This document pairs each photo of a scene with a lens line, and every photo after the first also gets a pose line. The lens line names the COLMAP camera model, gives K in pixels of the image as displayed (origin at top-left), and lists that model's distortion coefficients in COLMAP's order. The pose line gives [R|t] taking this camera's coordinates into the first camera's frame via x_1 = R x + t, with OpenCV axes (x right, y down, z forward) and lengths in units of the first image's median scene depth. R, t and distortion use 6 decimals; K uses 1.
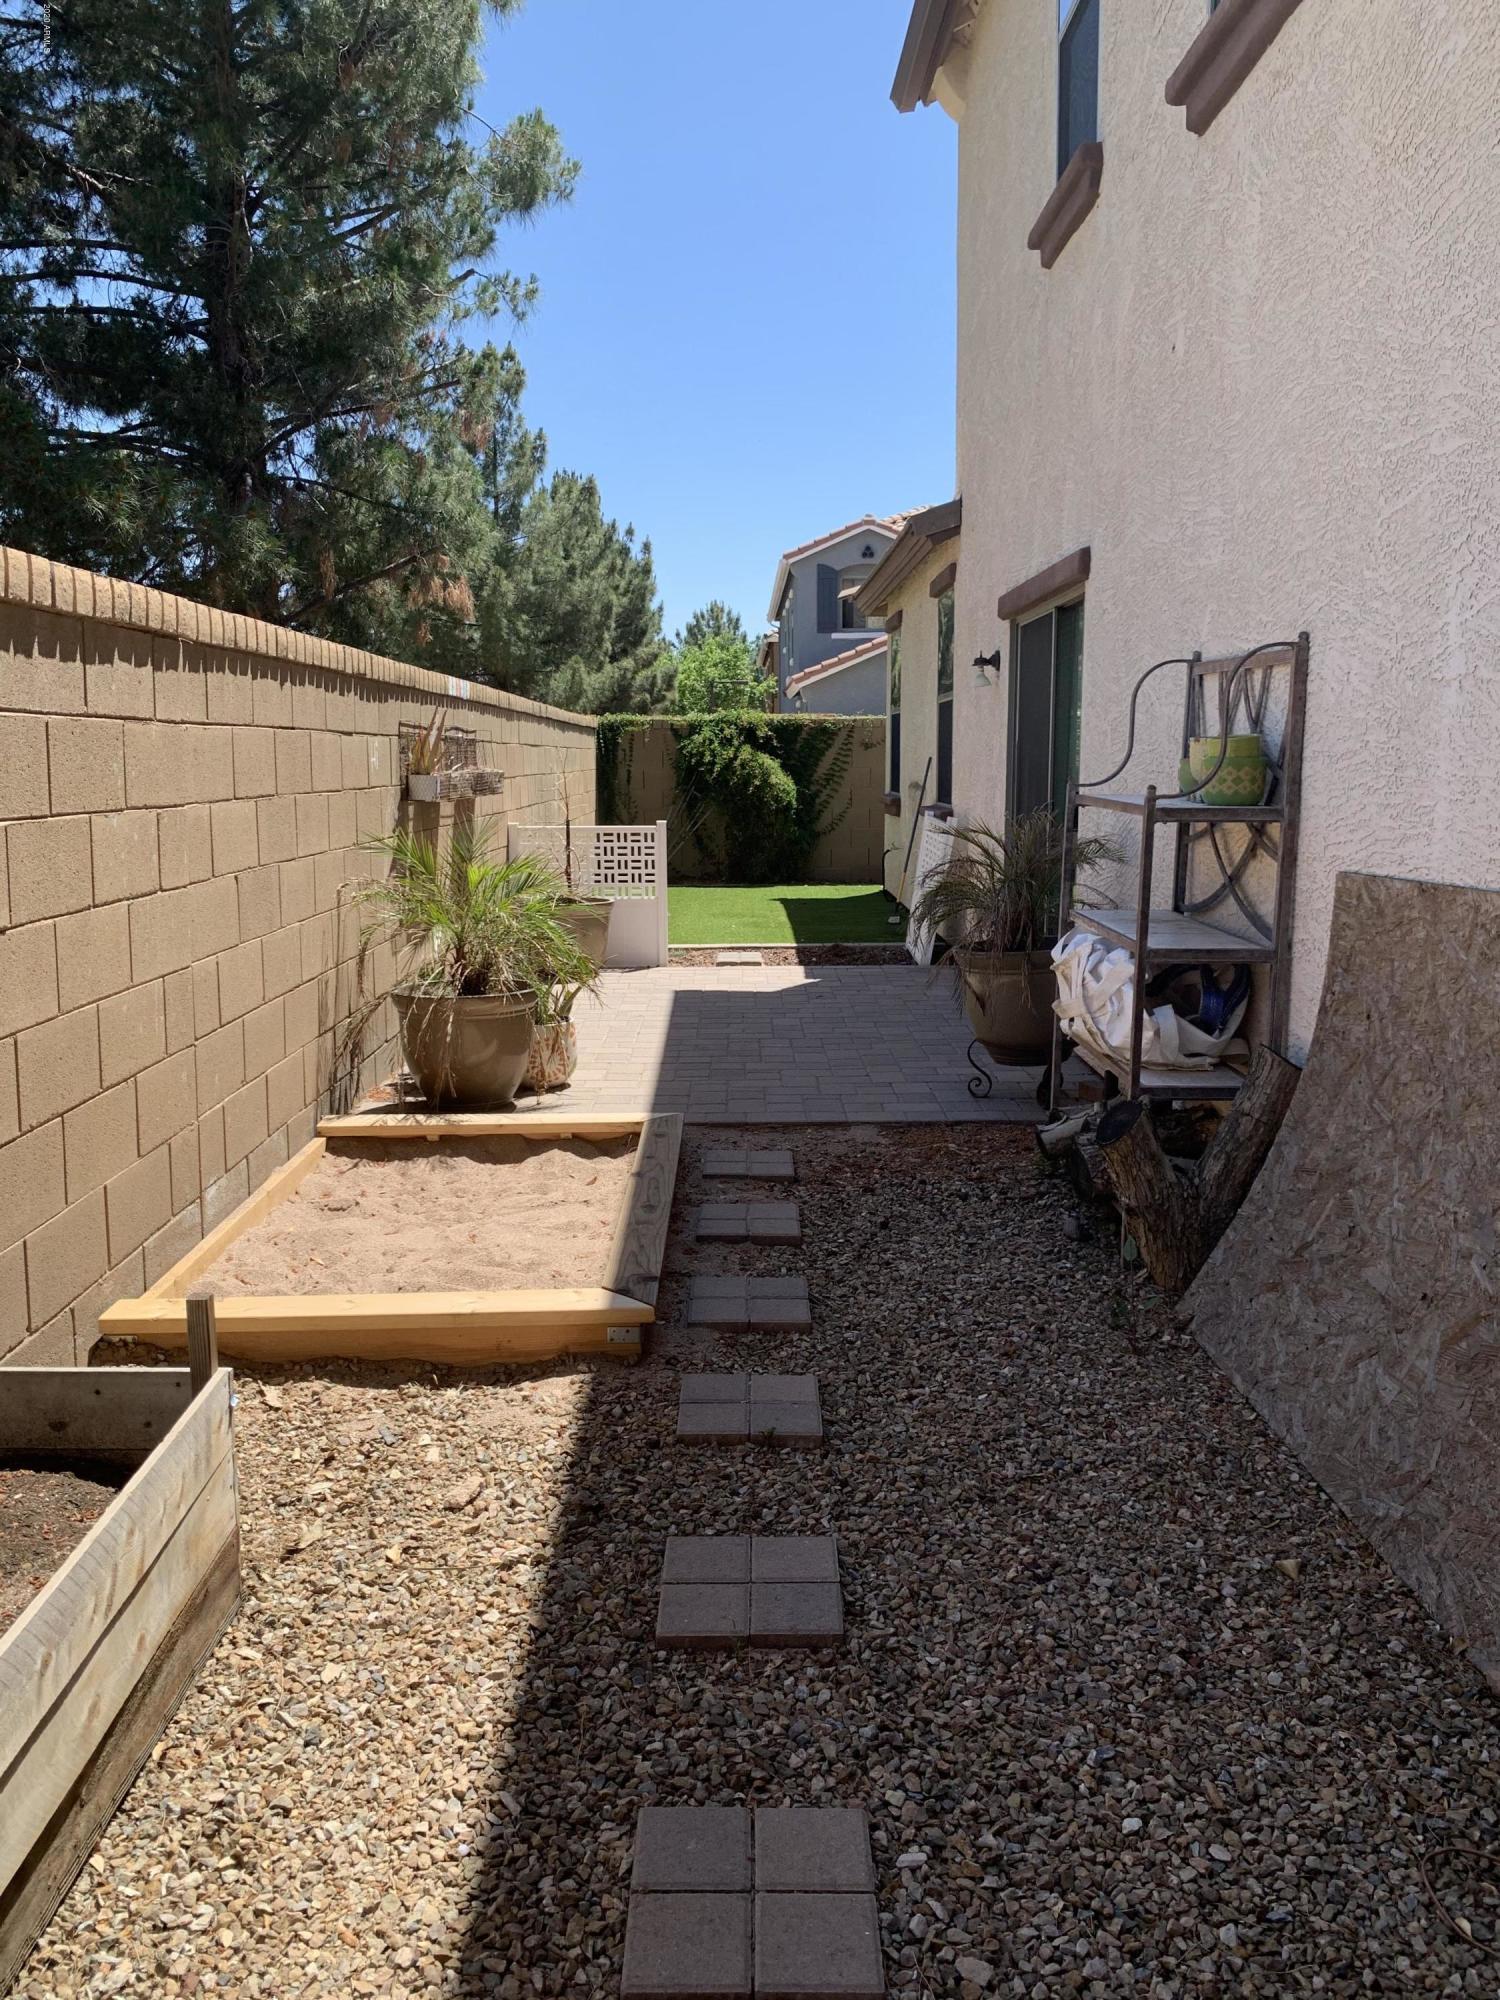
lens RADIAL K [[1531.5, 0, 750.1], [0, 1531.5, 1002.6], [0, 0, 1]] dist [0.044734, -0.039718]
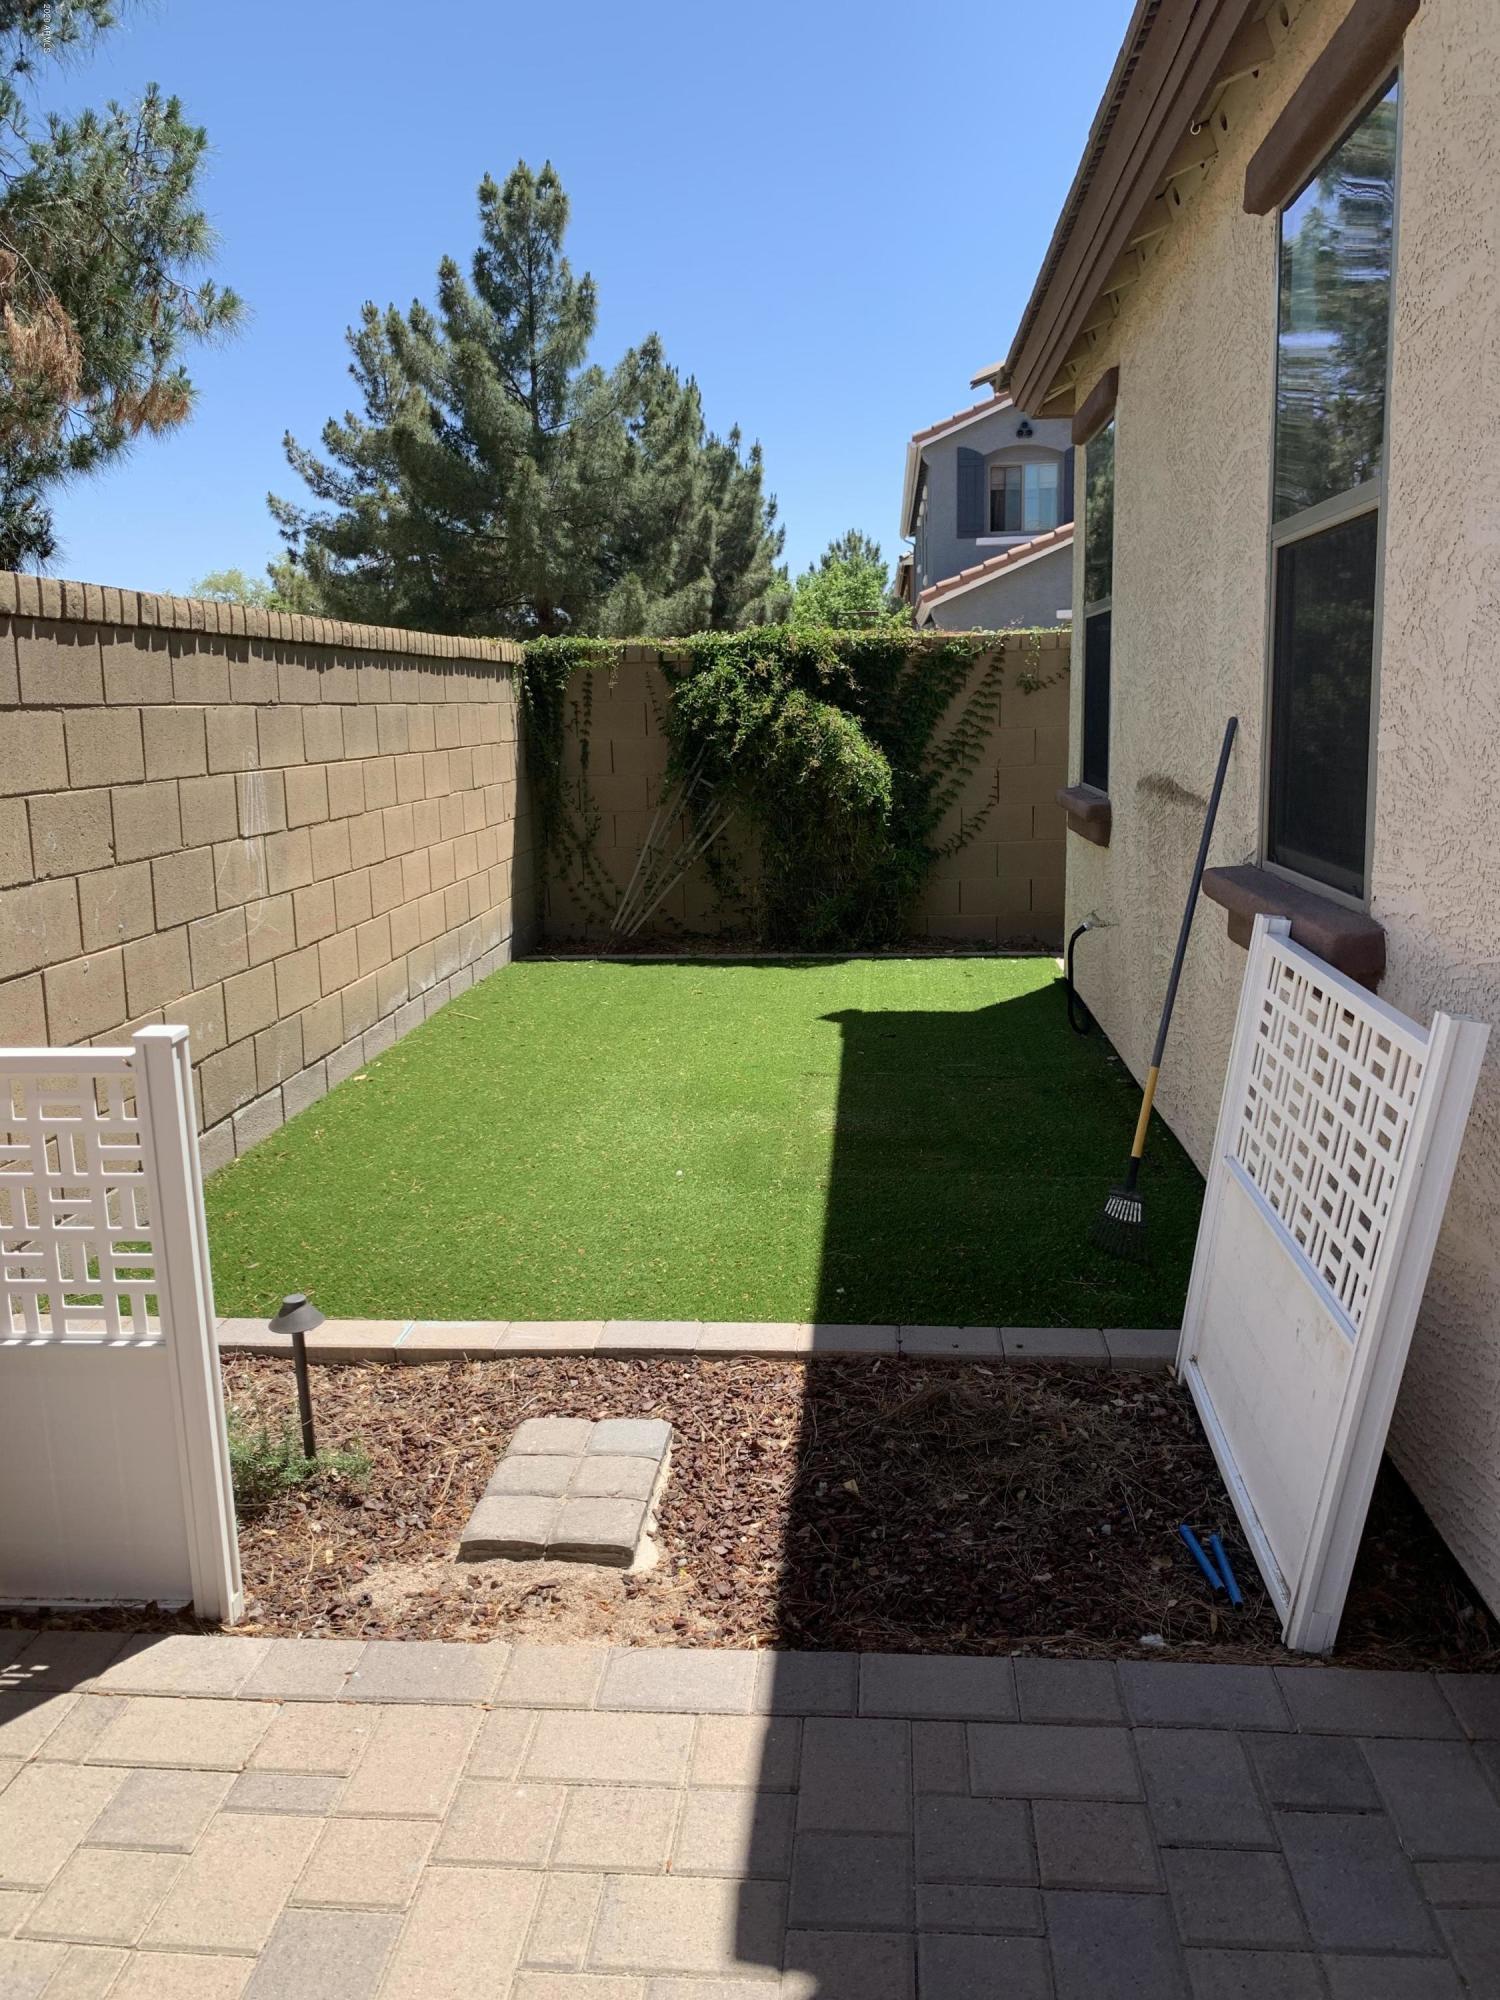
lens RADIAL K [[1531.5, 0, 747.1], [0, 1531.5, 990.0], [0, 0, 1]] dist [0.044734, -0.039718]
pose [[0.995055, -0.001461, -0.099311, 0.016969], [0.004195, 0.999618, 0.027330, -0.041412], [0.099233, -0.027611, 0.994681, 0.245549]]
